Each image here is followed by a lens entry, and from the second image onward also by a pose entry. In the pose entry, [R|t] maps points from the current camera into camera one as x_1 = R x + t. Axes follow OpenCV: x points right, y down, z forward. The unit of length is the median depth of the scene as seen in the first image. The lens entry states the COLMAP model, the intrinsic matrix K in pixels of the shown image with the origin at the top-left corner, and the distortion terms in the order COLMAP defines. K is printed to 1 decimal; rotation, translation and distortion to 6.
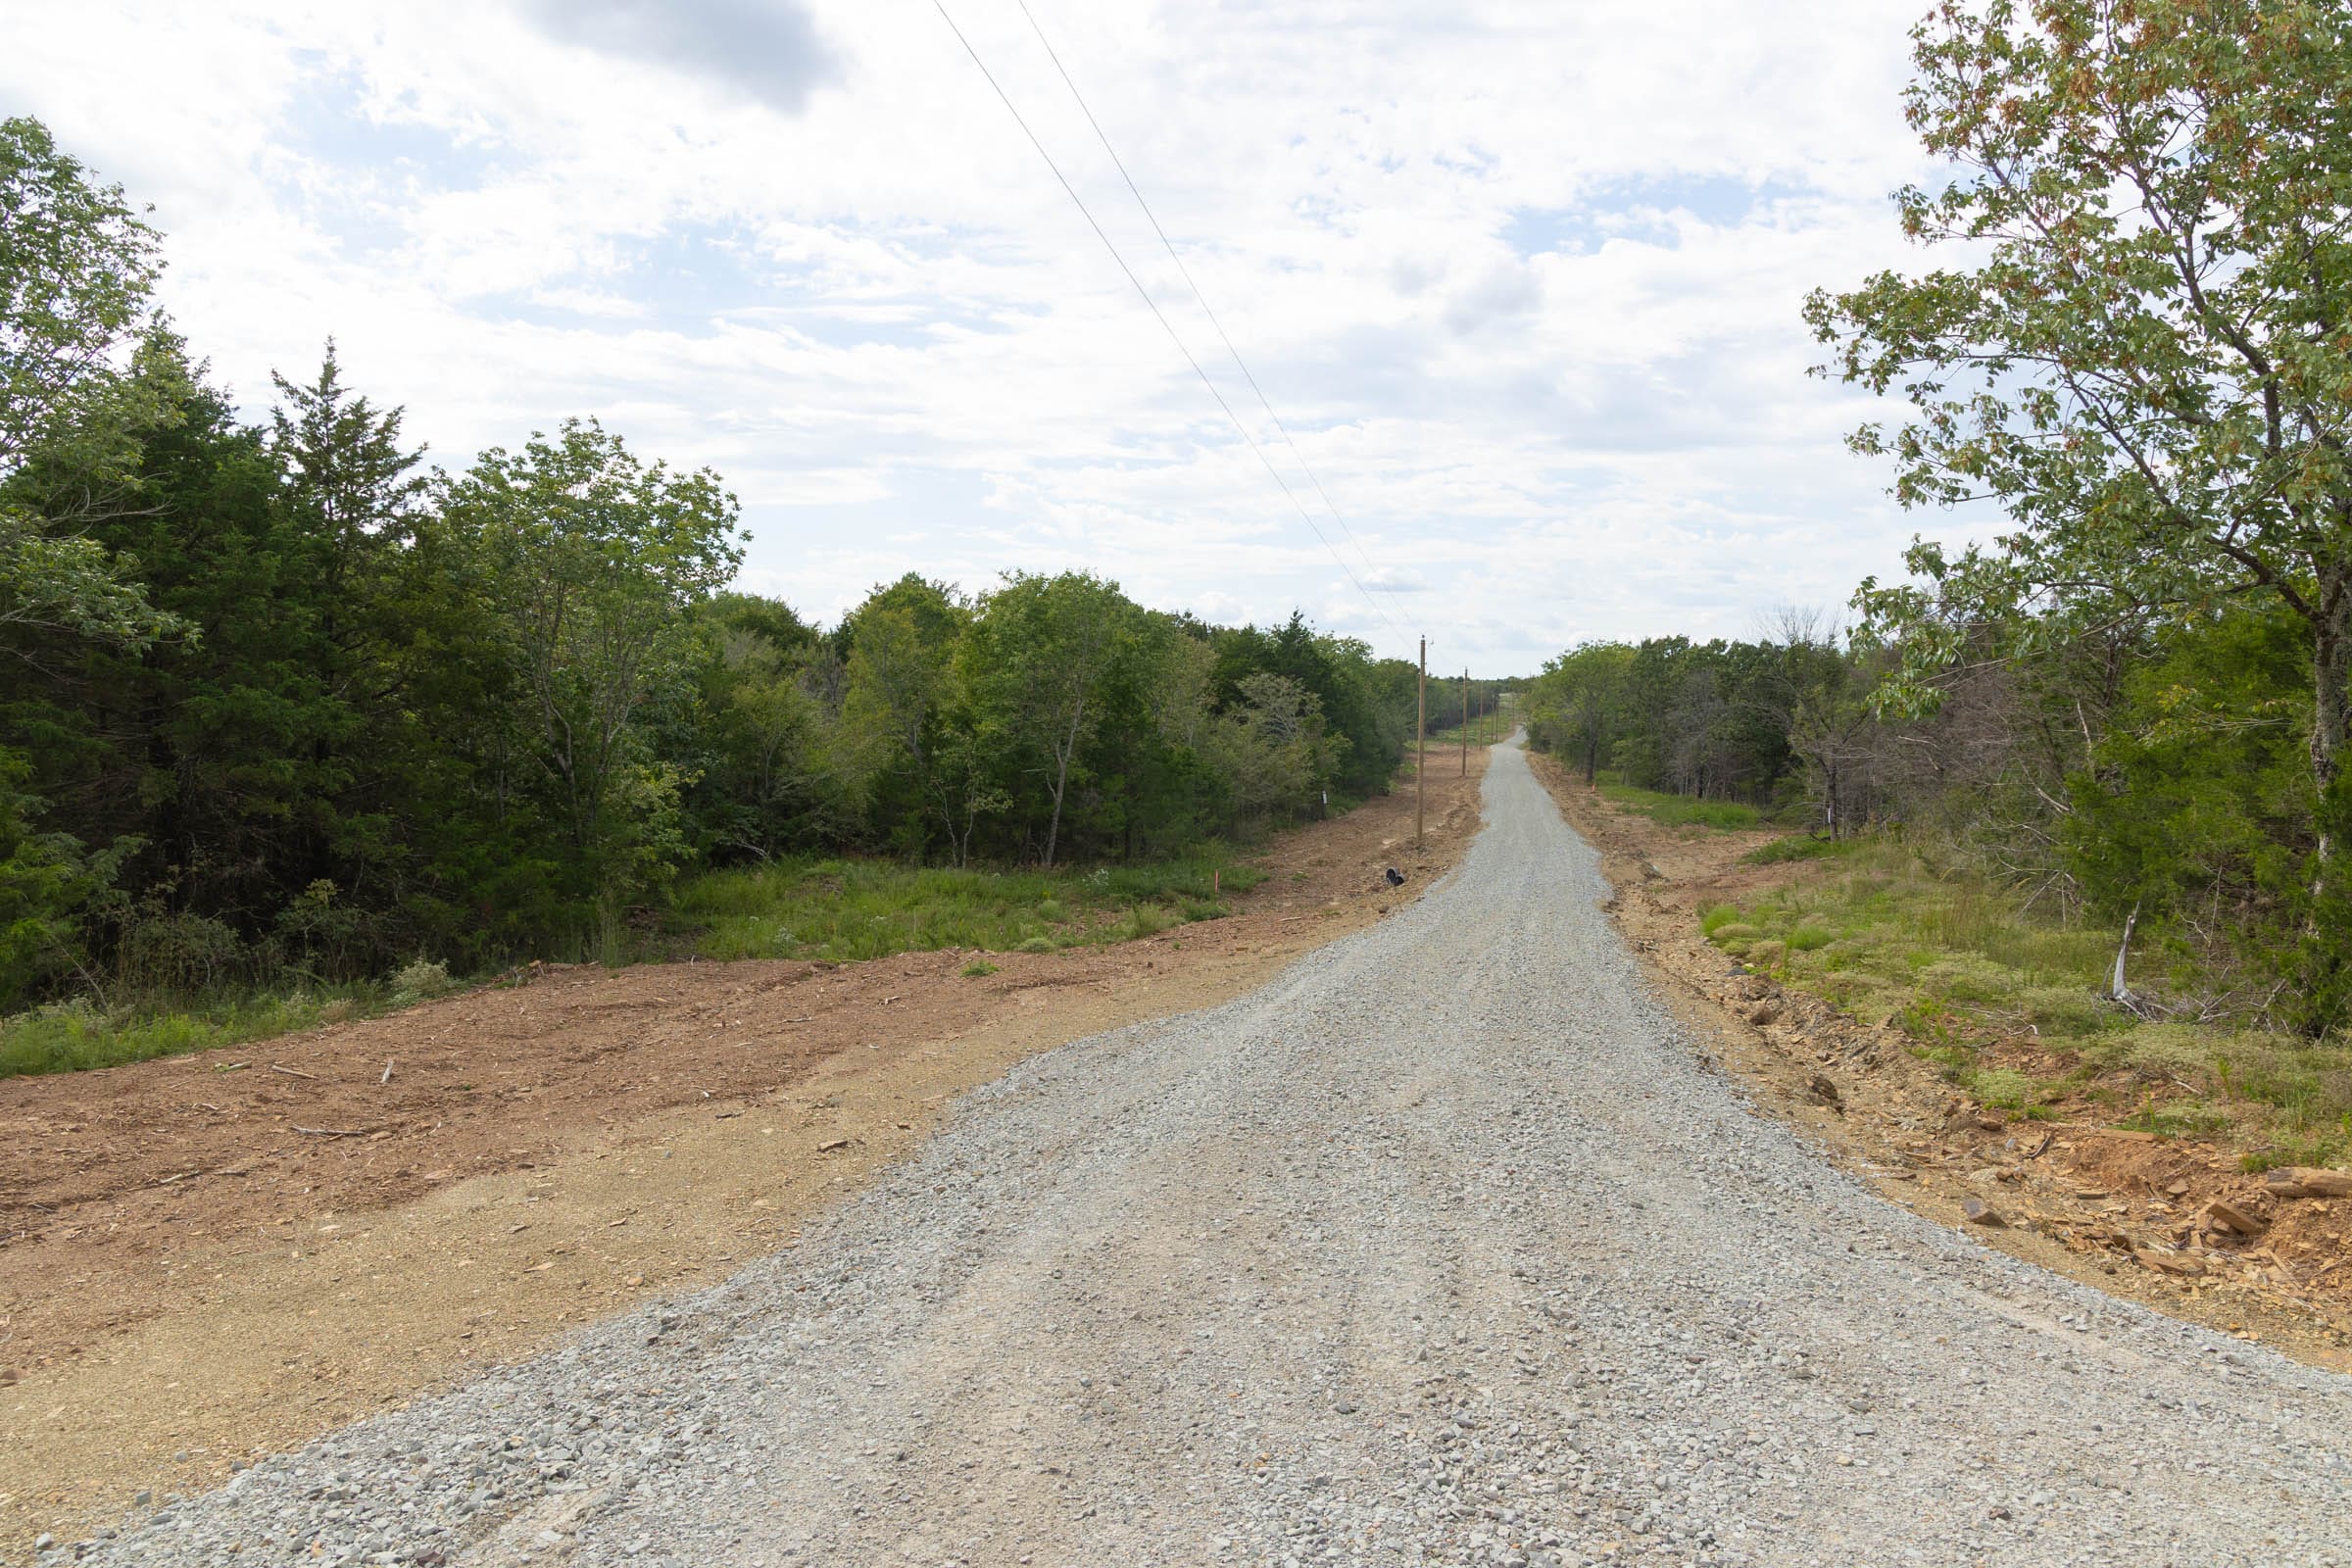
lens RADIAL K [[1191.2, 0, 1159.4], [0, 1191.2, 787.2], [0, 0, 1]] dist [0.000867, -0.000784]
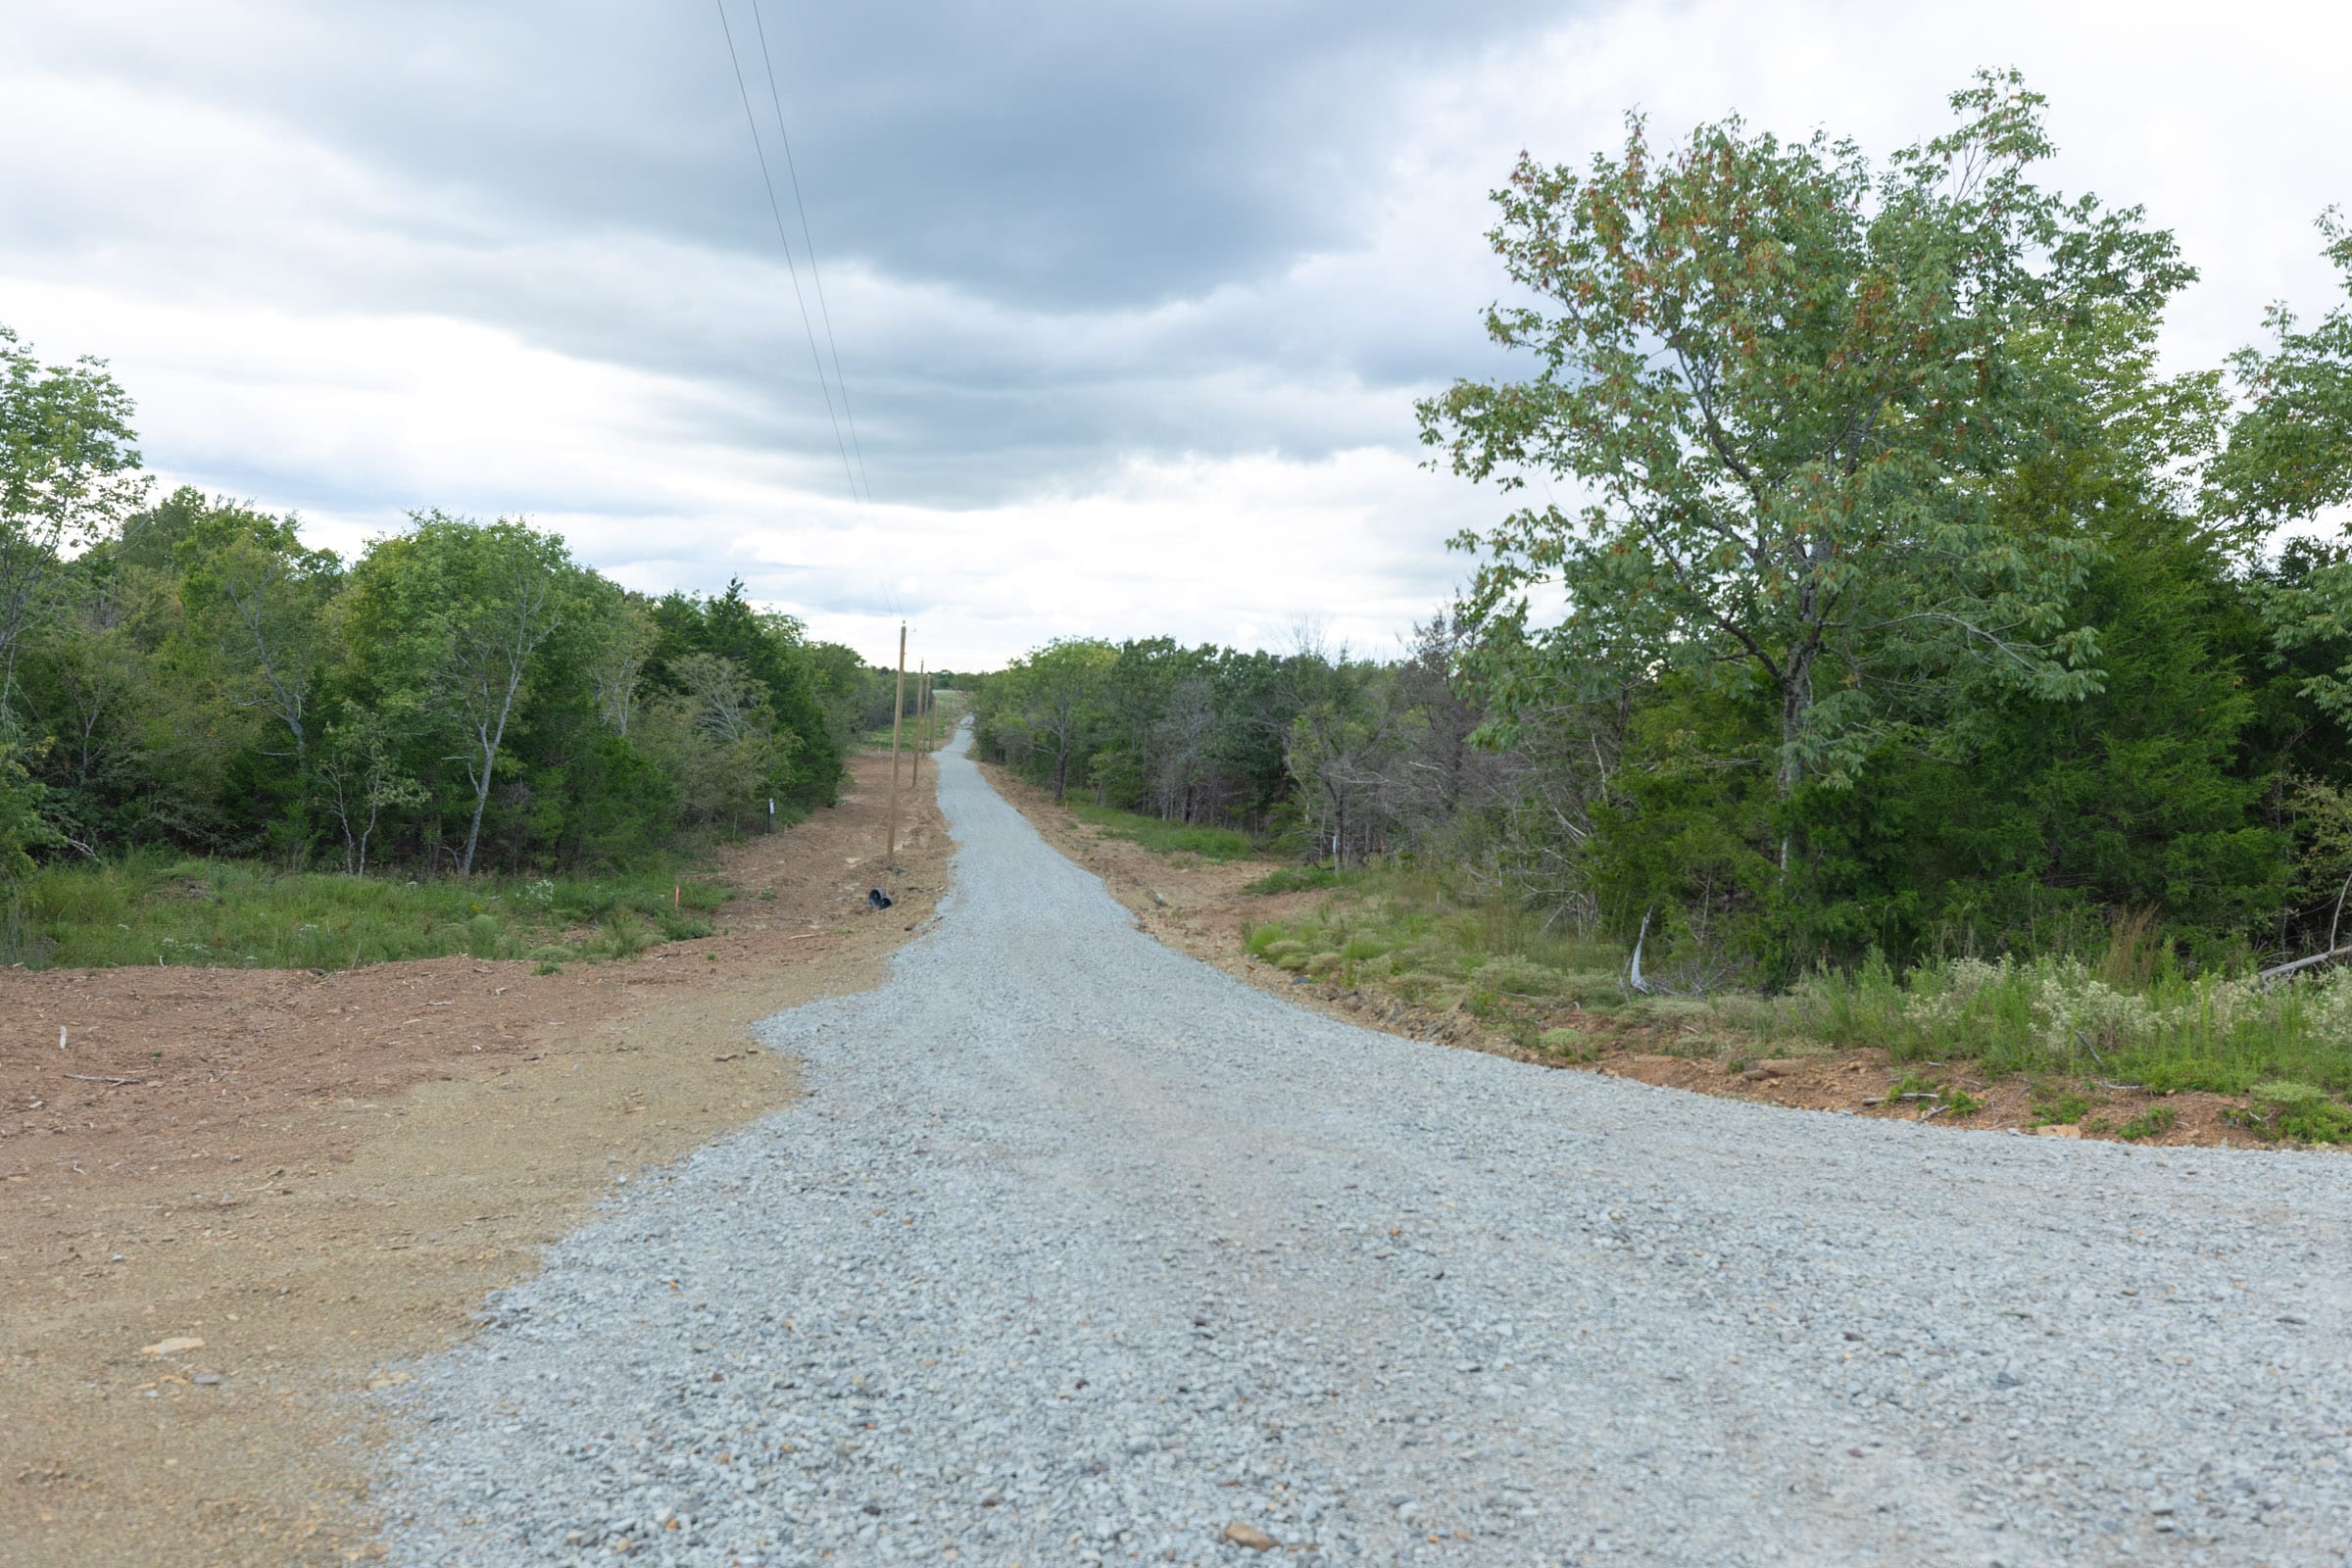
lens RADIAL K [[944.5, 0, 1178.5], [0, 944.5, 753.4], [0, 0, 1]] dist [-0.000164, -0.000058]
pose [[0.977916, 0.044521, 0.204199, 0.259908], [-0.039165, 0.998776, -0.030197, -0.017839], [-0.205294, 0.021533, 0.978464, 0.271895]]
